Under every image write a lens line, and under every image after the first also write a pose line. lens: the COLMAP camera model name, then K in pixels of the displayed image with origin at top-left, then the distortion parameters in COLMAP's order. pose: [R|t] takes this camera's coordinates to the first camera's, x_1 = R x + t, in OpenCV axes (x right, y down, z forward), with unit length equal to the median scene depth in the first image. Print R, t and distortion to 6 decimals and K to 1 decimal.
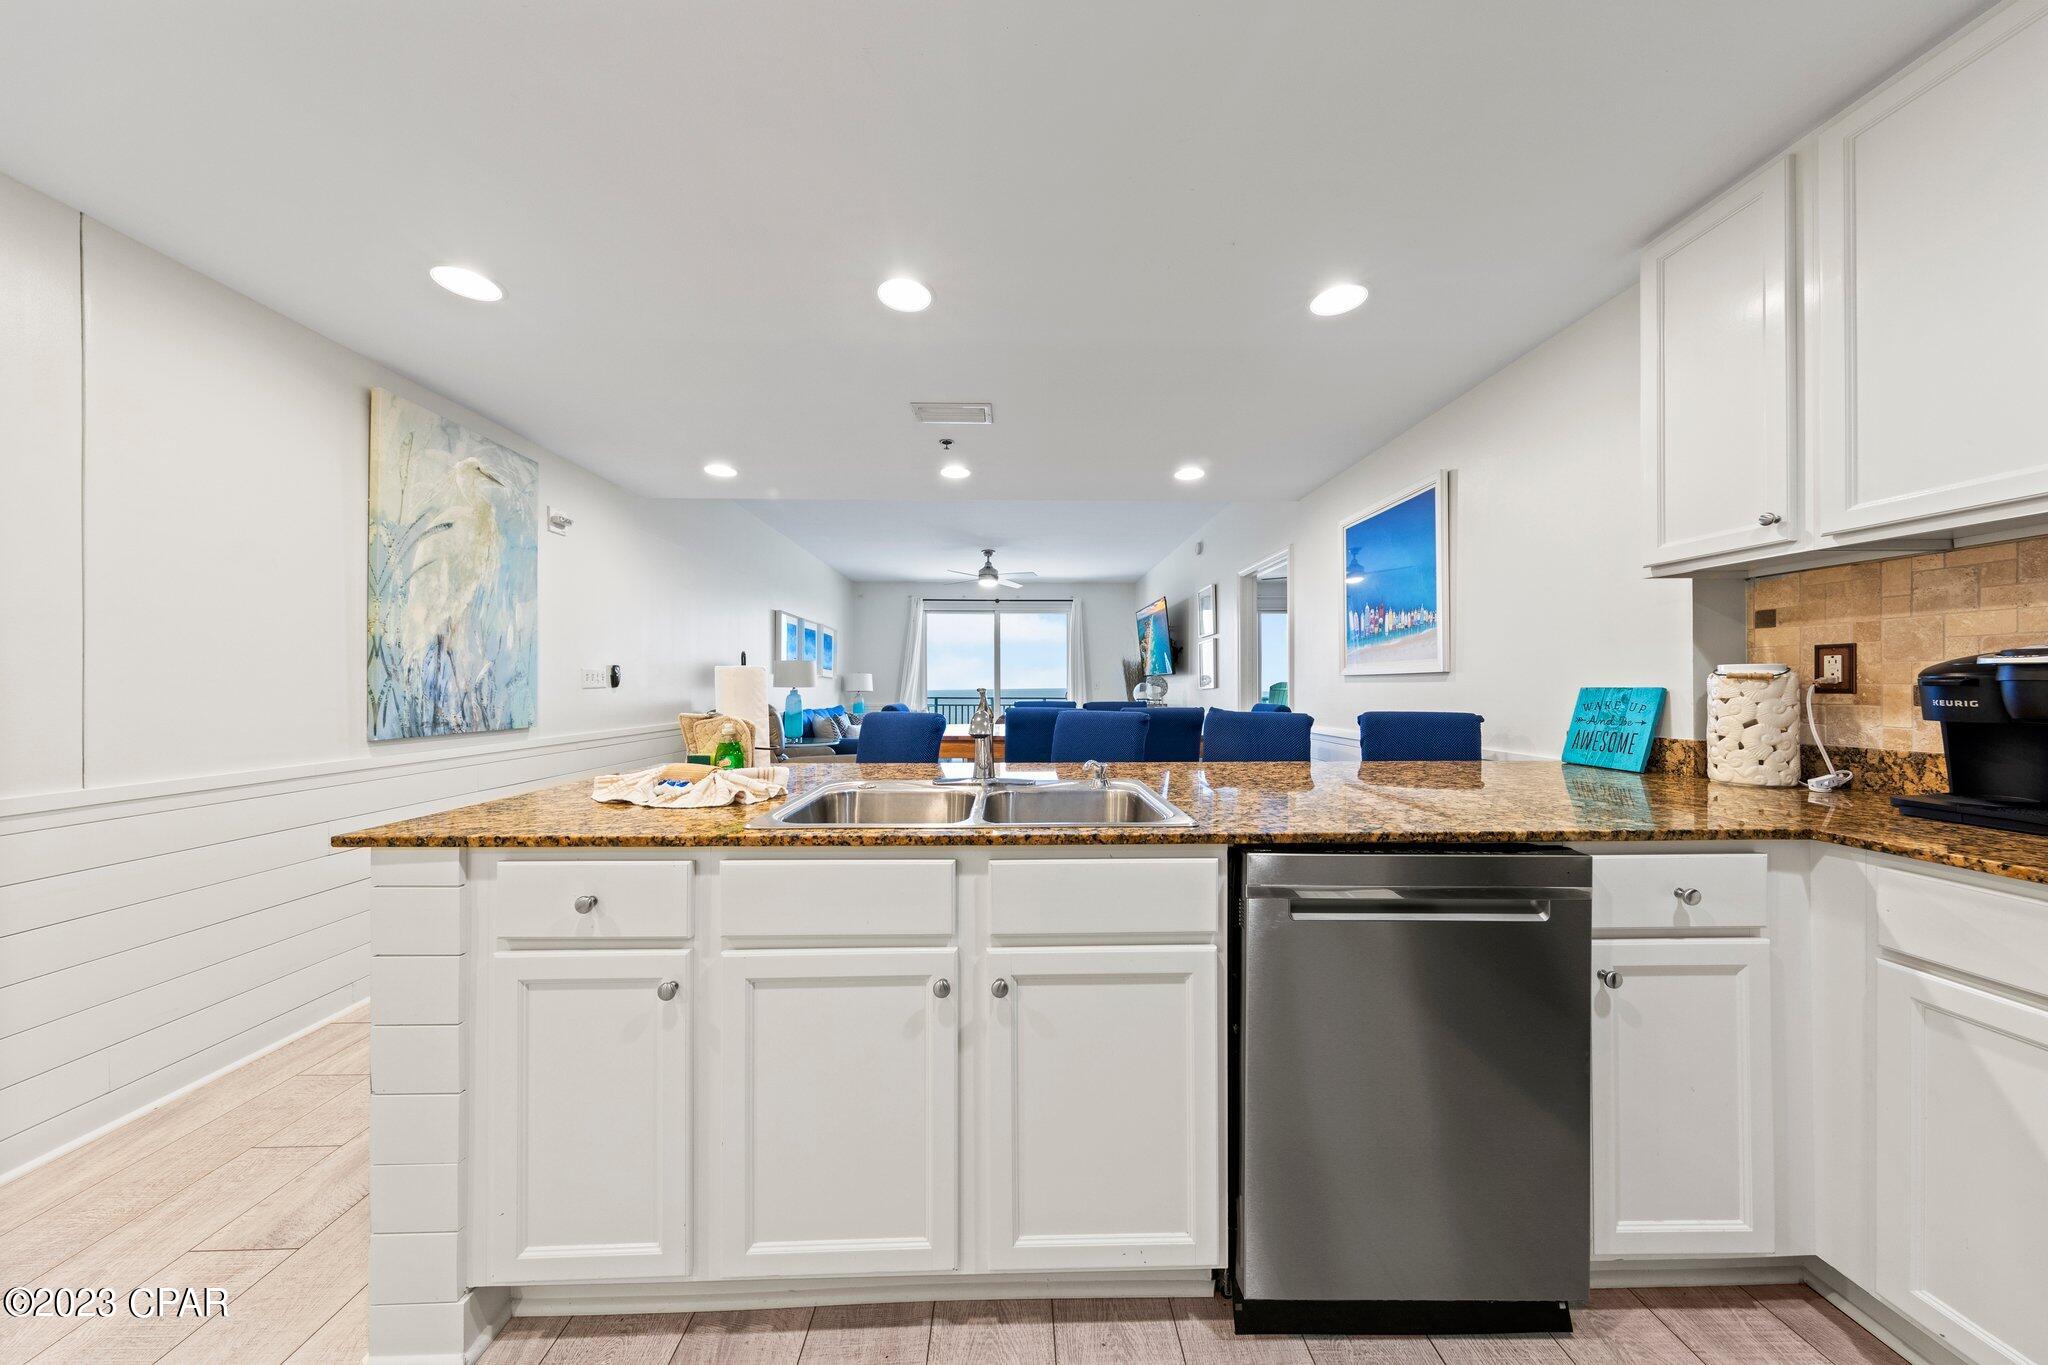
lens RADIAL K [[645.5, 0, 1019.9], [0, 645.5, 687.4], [0, 0, 1]] dist [0.001796, -0.000011]
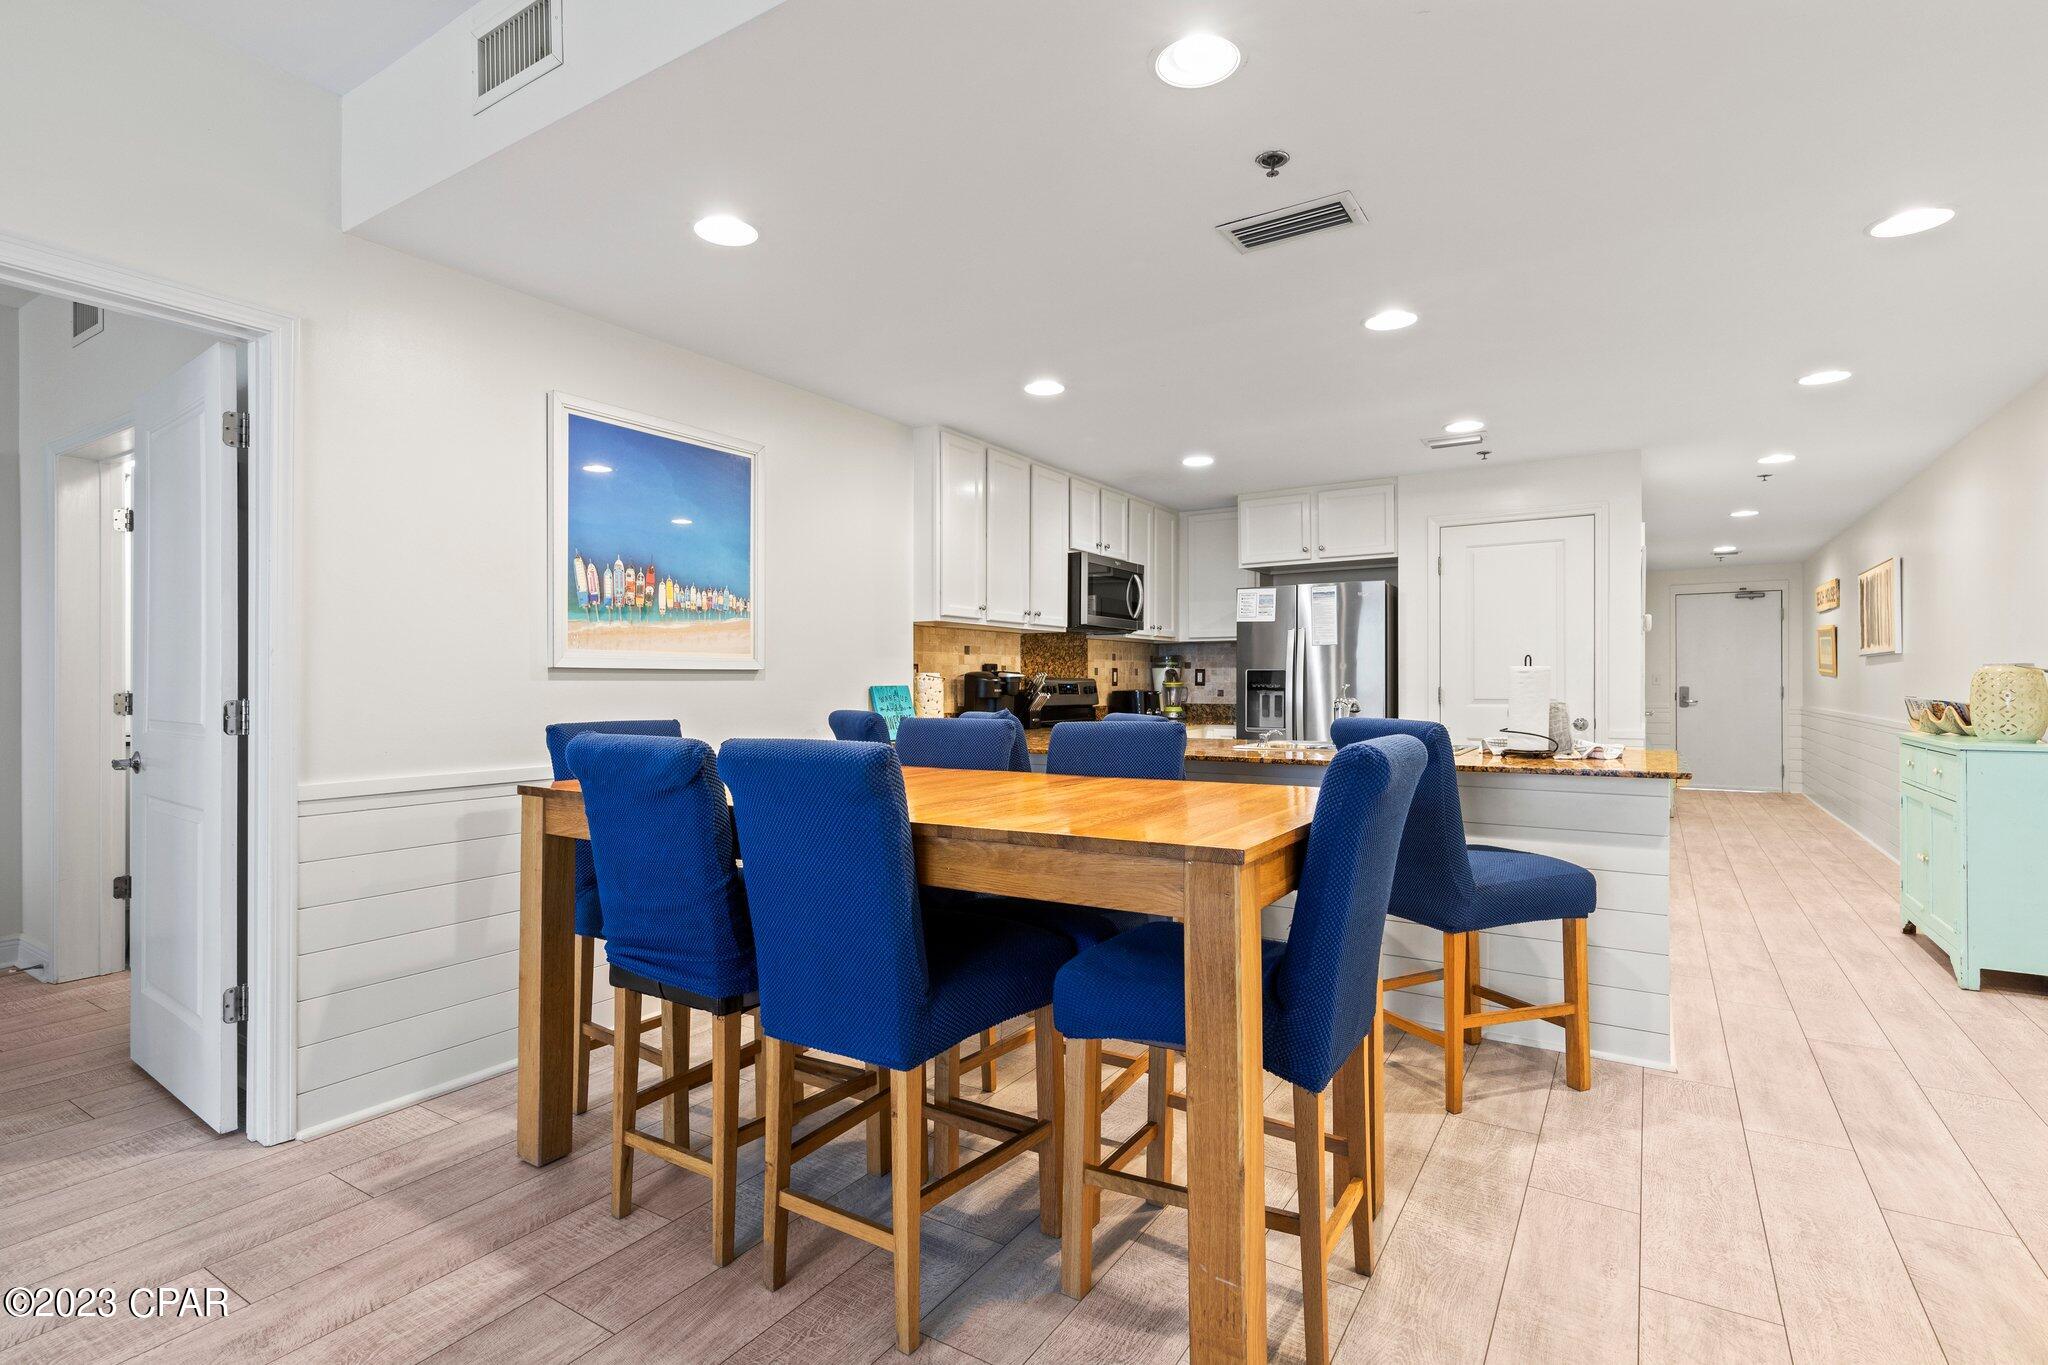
lens RADIAL K [[968.3, 0, 1023.1], [0, 968.3, 682.3], [0, 0, 1]] dist [0.001218, 0.000007]
pose [[-0.825872, 0.005891, 0.563826, -0.652684], [0.005573, 0.999982, -0.002284, -0.000076], [-0.563830, 0.001256, -0.825890, 2.984702]]
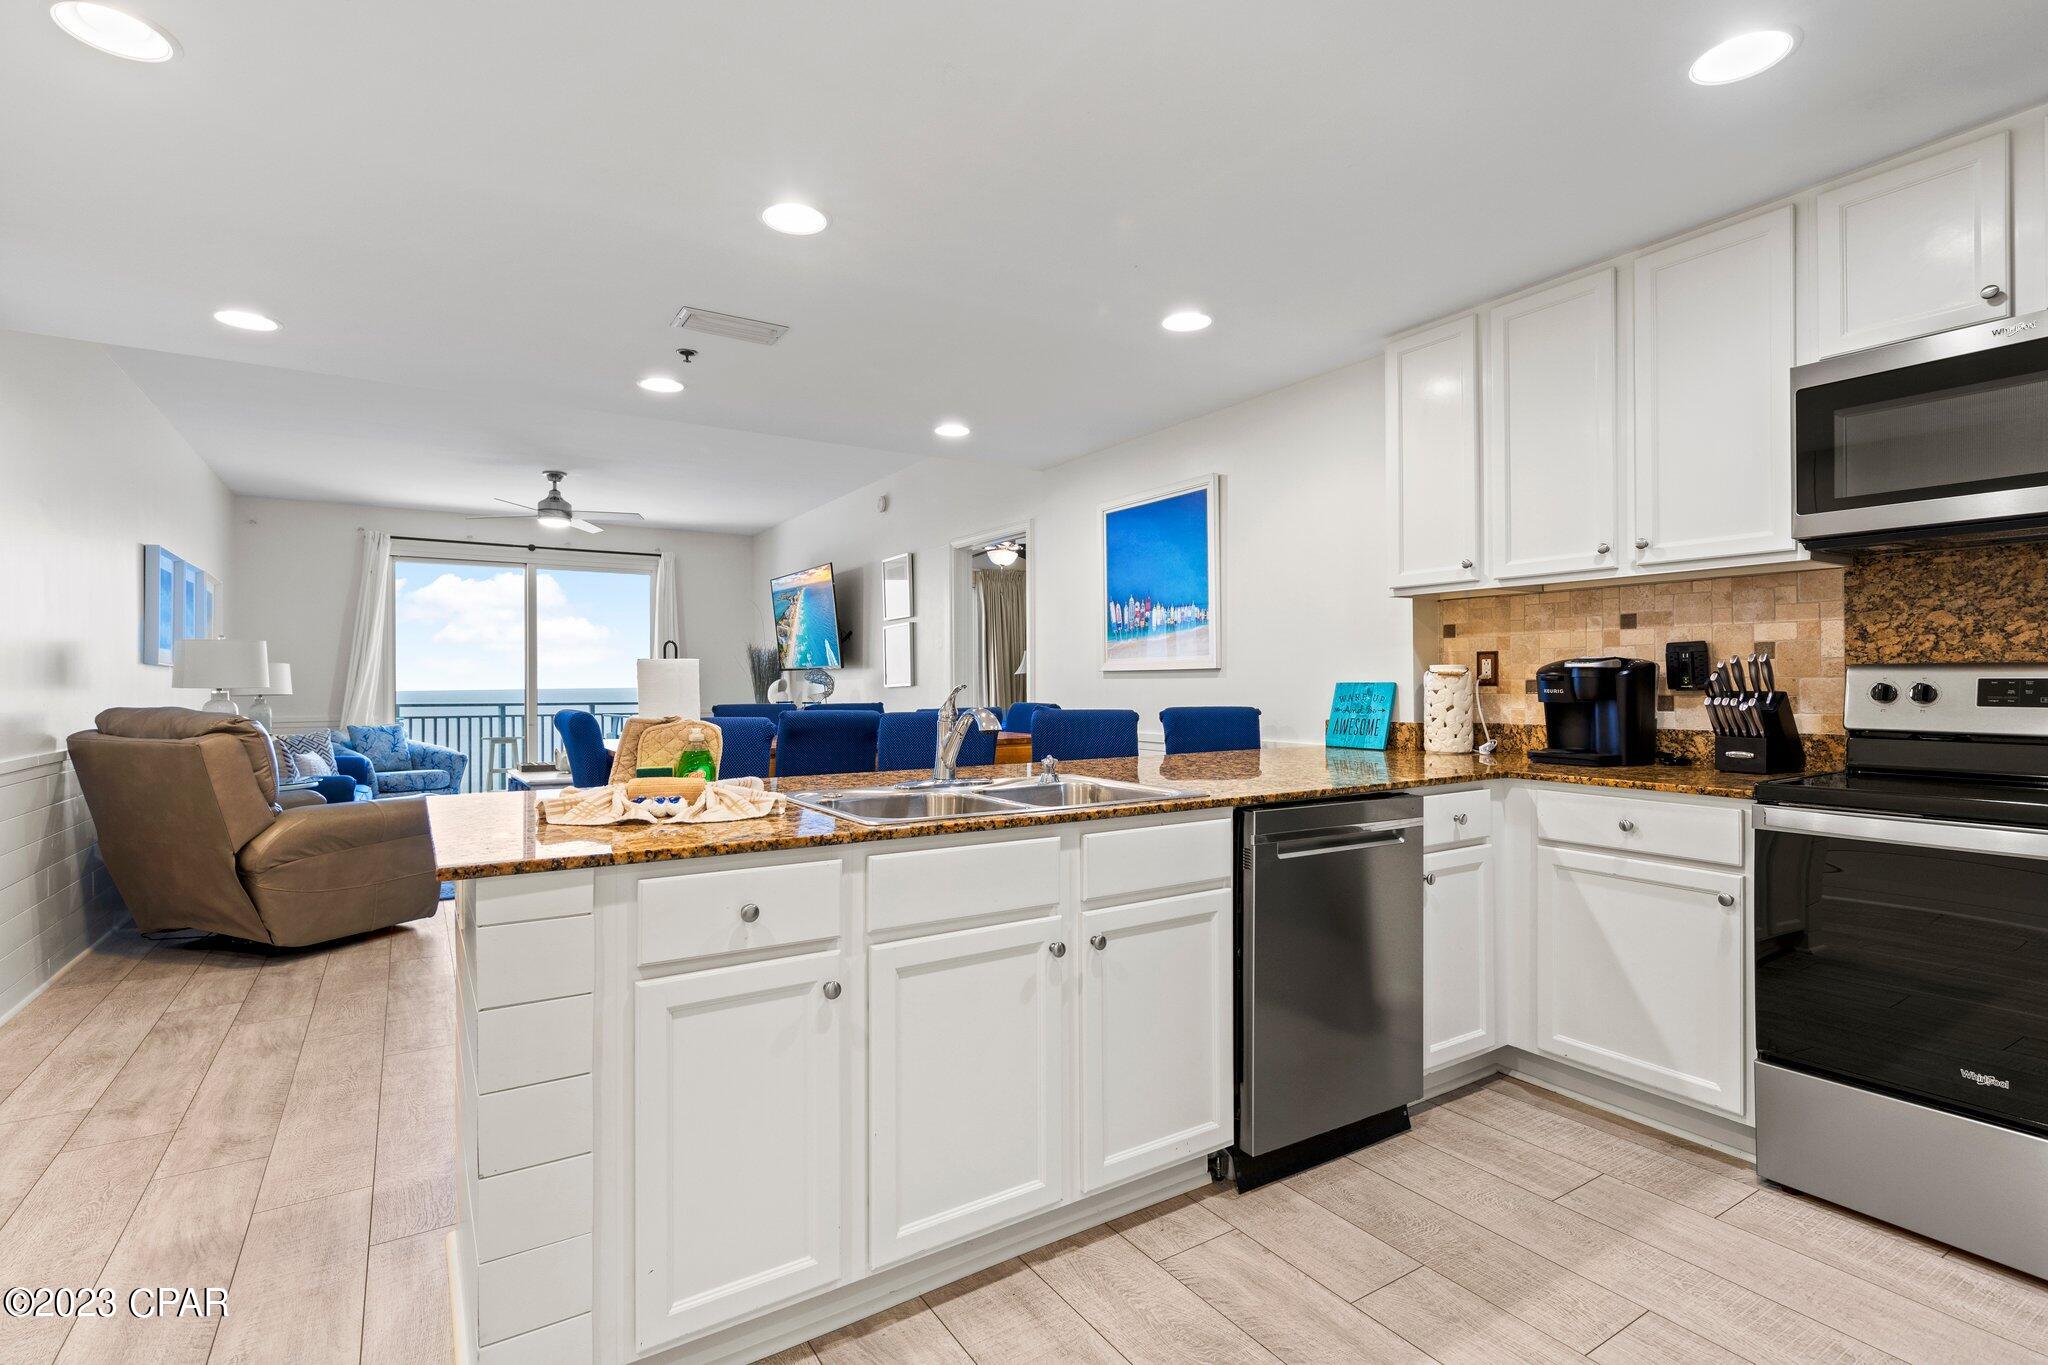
lens RADIAL K [[968.3, 0, 1023.1], [0, 968.3, 682.3], [0, 0, 1]] dist [0.001218, 0.000007]
pose [[0.853677, -0.002761, 0.520796, -0.650744], [0.004582, 0.999987, -0.002211, 0.001136], [-0.520783, 0.004274, 0.853678, -0.257663]]
